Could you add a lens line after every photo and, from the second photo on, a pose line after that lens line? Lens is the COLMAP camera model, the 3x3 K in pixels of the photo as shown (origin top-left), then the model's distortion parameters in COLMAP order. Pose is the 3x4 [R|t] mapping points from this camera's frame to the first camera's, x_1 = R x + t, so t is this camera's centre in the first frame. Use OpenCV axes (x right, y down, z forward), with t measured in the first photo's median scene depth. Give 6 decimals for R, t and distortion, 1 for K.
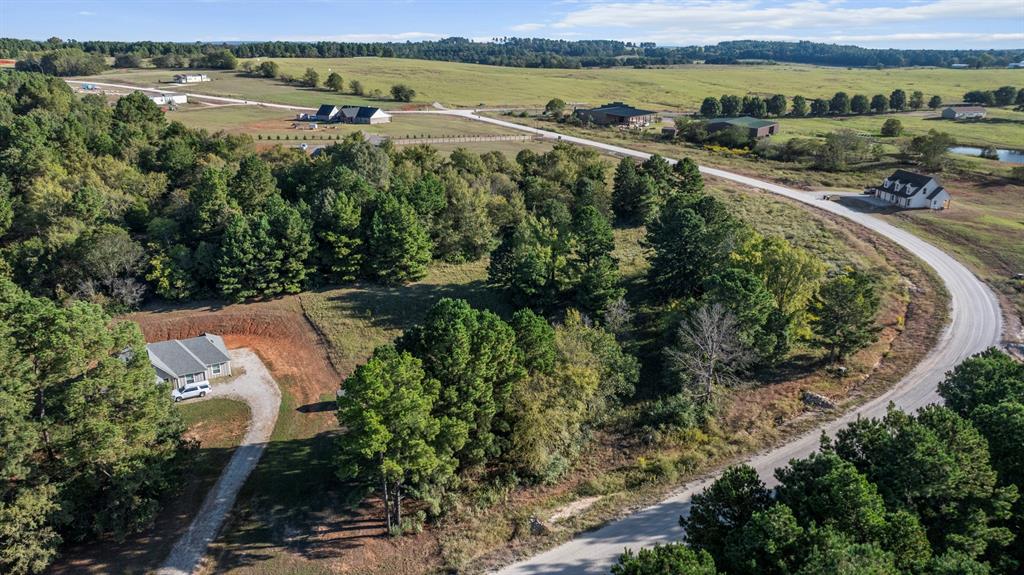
lens RADIAL K [[711.0, 0, 510.3], [0, 711.0, 295.0], [0, 0, 1]] dist [-0.007011, 0.005586]
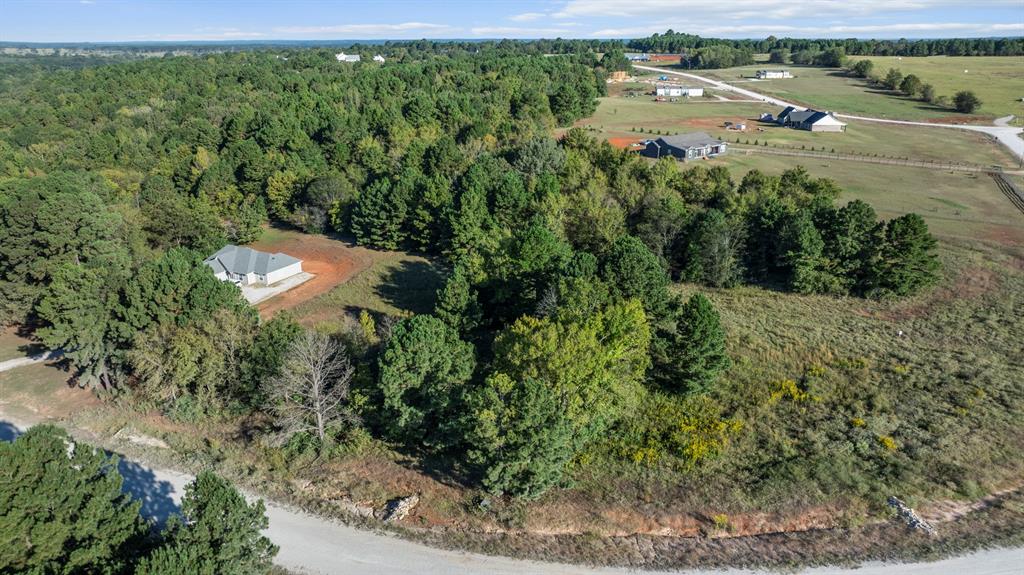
lens RADIAL K [[711.0, 0, 510.4], [0, 711.0, 283.7], [0, 0, 1]] dist [-0.007011, 0.005586]
pose [[0.557412, 0.268002, -0.785791, 0.763593], [-0.275091, 0.952621, 0.129761, -0.158241], [0.783337, 0.143833, 0.604727, 0.434565]]
